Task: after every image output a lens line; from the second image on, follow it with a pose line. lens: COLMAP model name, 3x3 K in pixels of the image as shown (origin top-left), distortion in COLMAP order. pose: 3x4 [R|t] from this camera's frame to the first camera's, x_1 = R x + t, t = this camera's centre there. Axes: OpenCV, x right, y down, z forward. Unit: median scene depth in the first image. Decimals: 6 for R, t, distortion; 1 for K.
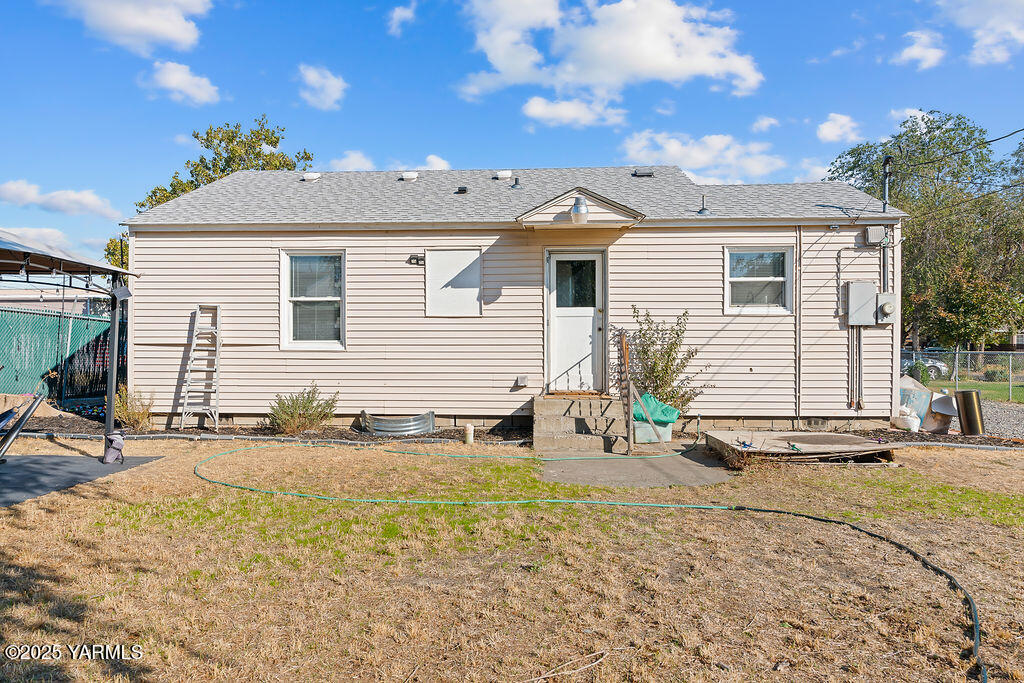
lens RADIAL K [[730.0, 0, 512.0], [0, 730.0, 341.5], [0, 0, 1]] dist [0.004321, -0.000142]
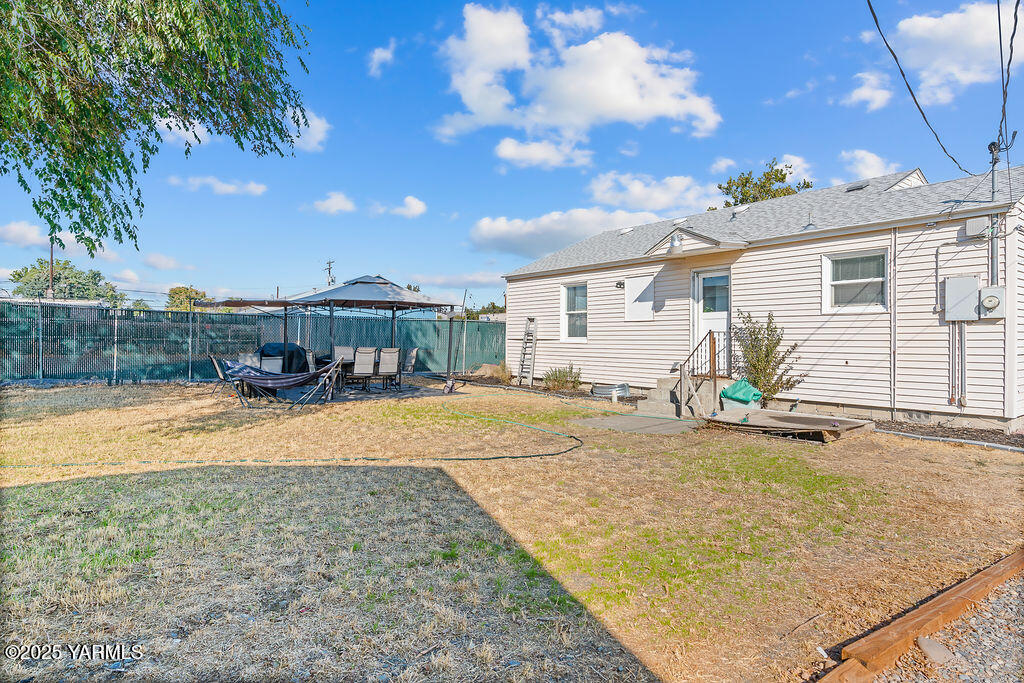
lens RADIAL K [[589.2, 0, 512.0], [0, 589.2, 341.5], [0, 0, 1]] dist [0.019597, 0.000652]
pose [[0.643759, 0.004100, -0.765218, 0.689156], [-0.002800, 0.999992, 0.003003, 0.004947], [0.765223, 0.000210, 0.643765, 0.021529]]
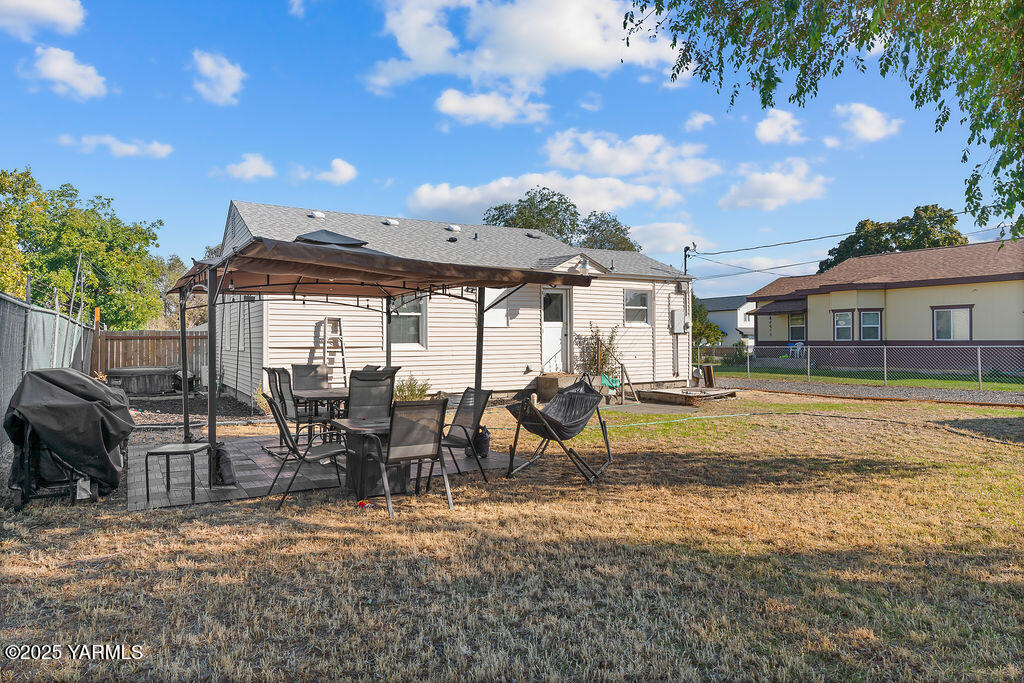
lens RADIAL K [[633.5, 0, 512.0], [0, 633.5, 341.5], [0, 0, 1]] dist [0.000777, 0.001320]
pose [[0.825032, -0.007301, 0.565039, -0.816670], [0.008273, 0.999965, 0.000842, -0.004383], [-0.565026, 0.003980, 0.825064, -0.130936]]
